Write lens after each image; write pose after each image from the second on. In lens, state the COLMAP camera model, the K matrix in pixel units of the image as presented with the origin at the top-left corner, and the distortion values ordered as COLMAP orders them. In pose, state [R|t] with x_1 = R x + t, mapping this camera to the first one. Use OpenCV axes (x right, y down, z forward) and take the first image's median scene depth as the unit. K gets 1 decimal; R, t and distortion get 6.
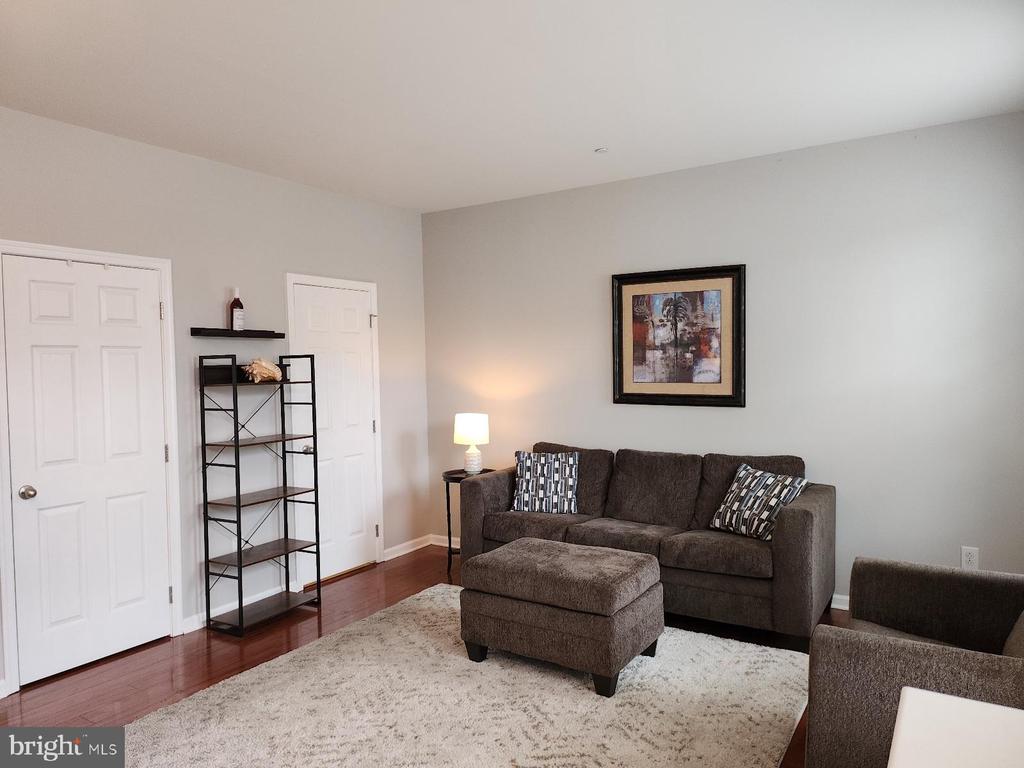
lens RADIAL K [[716.2, 0, 505.7], [0, 716.2, 388.5], [0, 0, 1]] dist [0.071761, -0.079341]
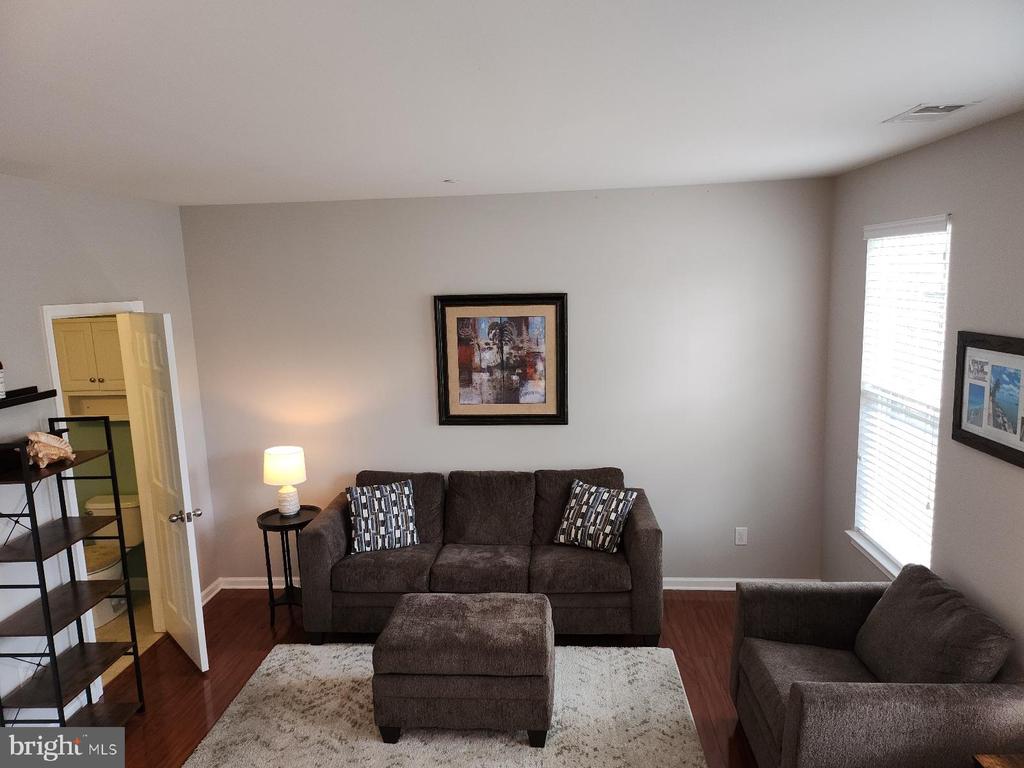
lens RADIAL K [[718.0, 0, 514.8], [0, 718.0, 397.2], [0, 0, 1]] dist [0.073140, -0.085291]
pose [[0.877576, -0.083816, 0.472054, -0.244678], [0.029864, 0.992245, 0.120660, -0.146859], [-0.478506, -0.091791, 0.873273, 0.093000]]
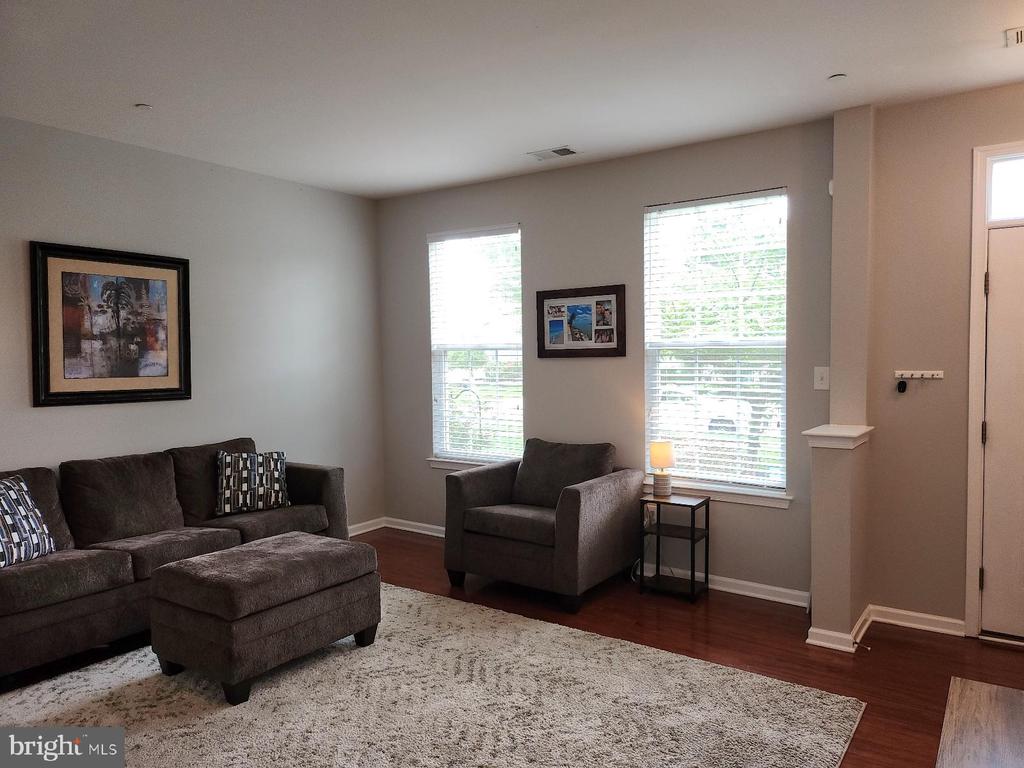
lens RADIAL K [[718.7, 0, 518.9], [0, 718.7, 384.2], [0, 0, 1]] dist [0.074930, -0.074666]
pose [[0.036228, -0.024380, 0.999046, -0.674611], [0.048296, 0.998577, 0.022618, 0.004069], [-0.998176, 0.047430, 0.037354, 0.489105]]
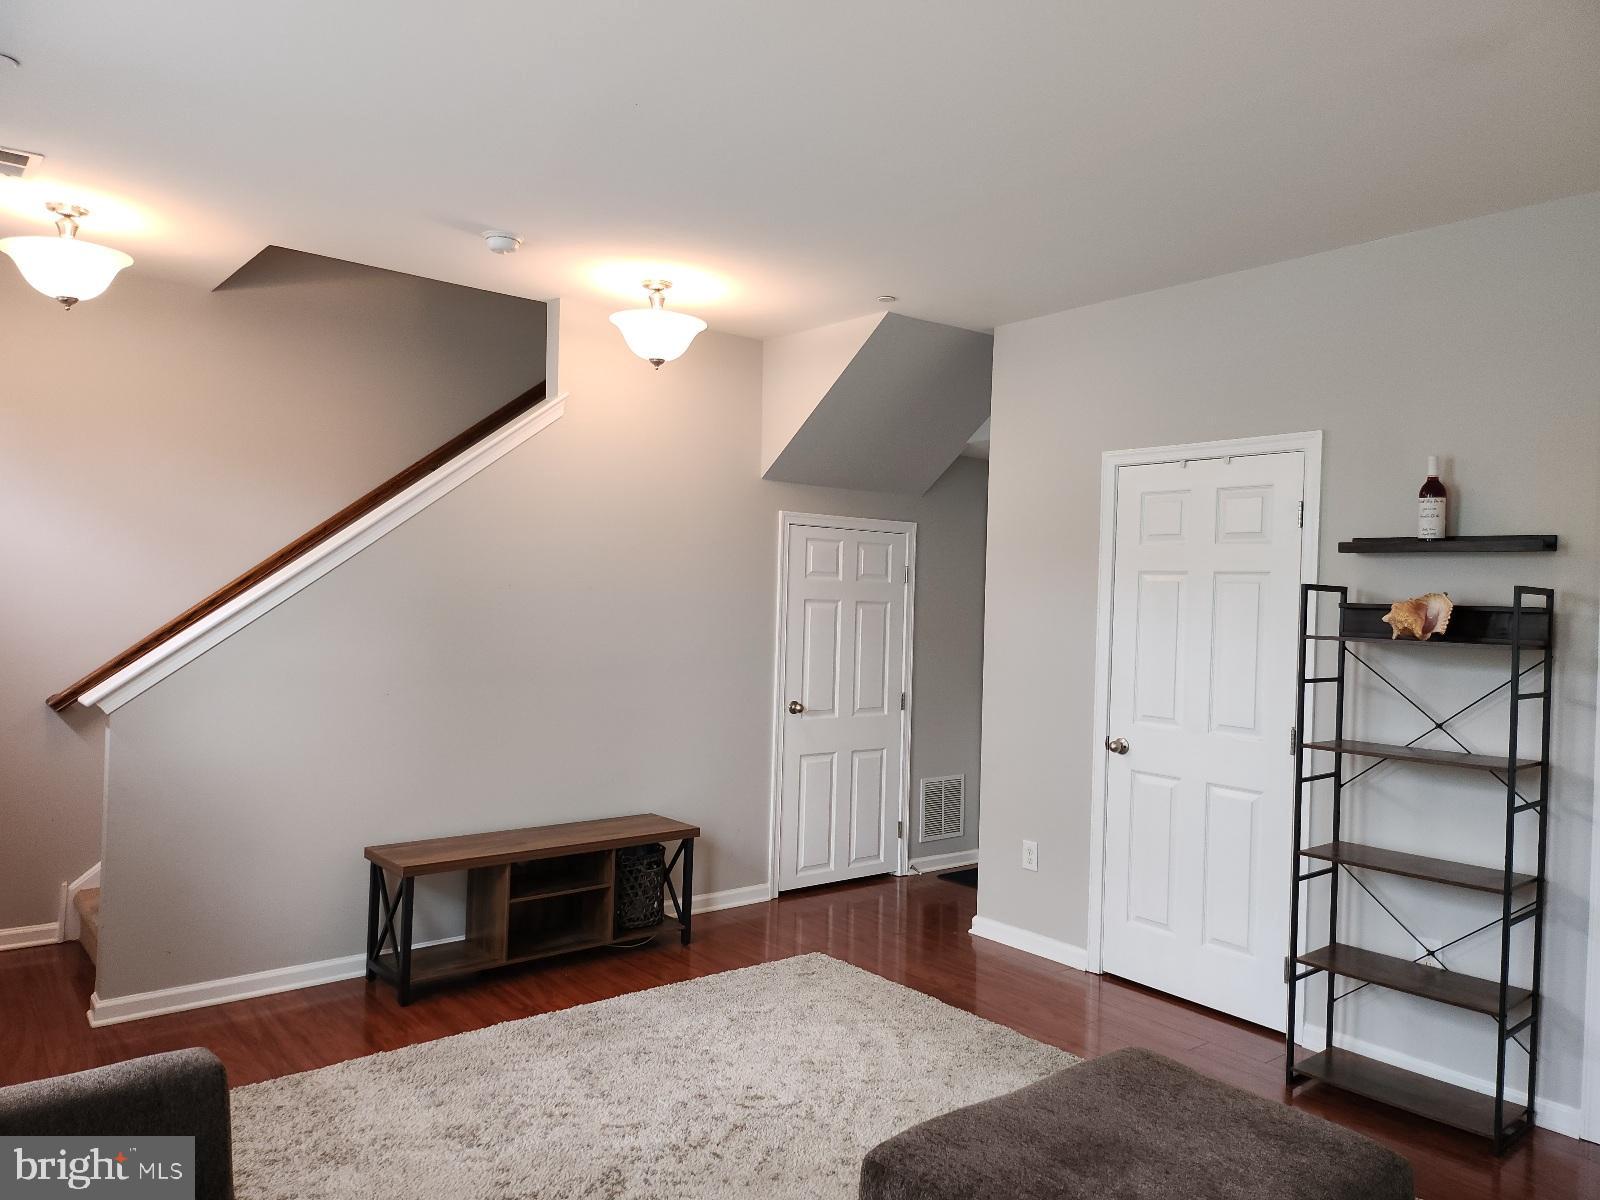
lens RADIAL K [[1122.9, 0, 810.8], [0, 1122.9, 600.3], [0, 0, 1]] dist [0.074930, -0.074666]
pose [[-0.309749, 0.010207, -0.950764, 0.519066], [-0.060805, 0.997683, 0.030520, -0.032300], [0.948872, 0.067265, -0.308410, 0.783813]]
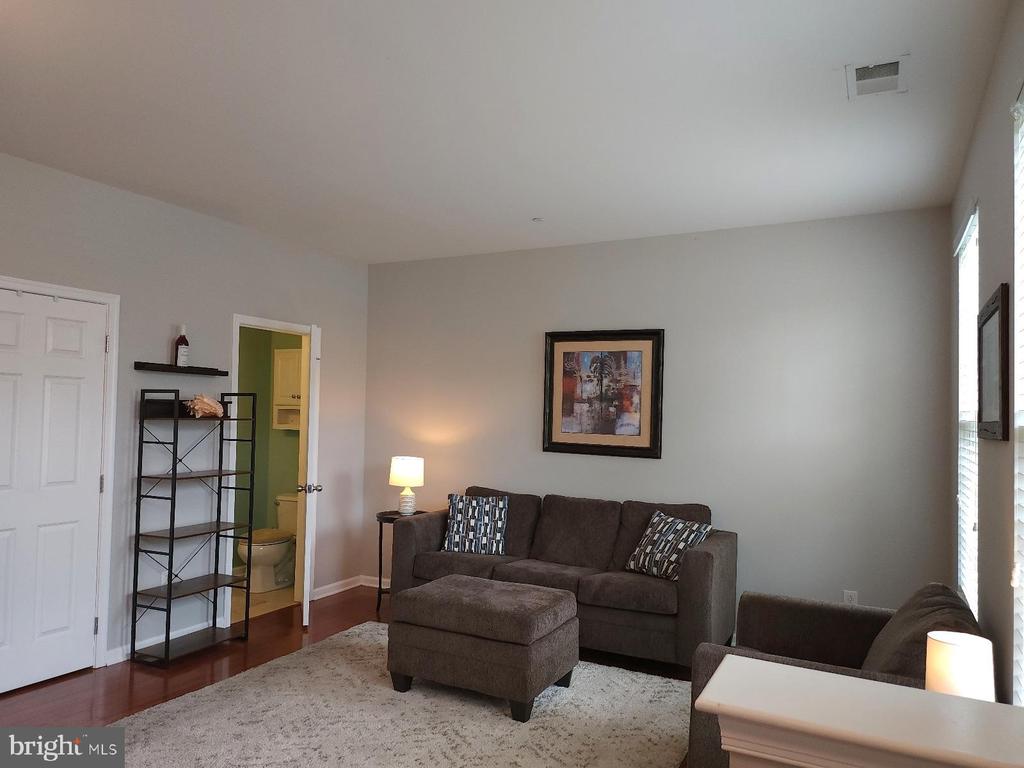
lens RADIAL K [[718.0, 0, 514.8], [0, 718.0, 397.2], [0, 0, 1]] dist [0.073140, -0.085291]
pose [[0.994450, 0.043658, 0.095721, 0.003388], [-0.037896, 0.997405, -0.061208, 0.007907], [-0.098144, 0.057241, 0.993525, -0.066747]]
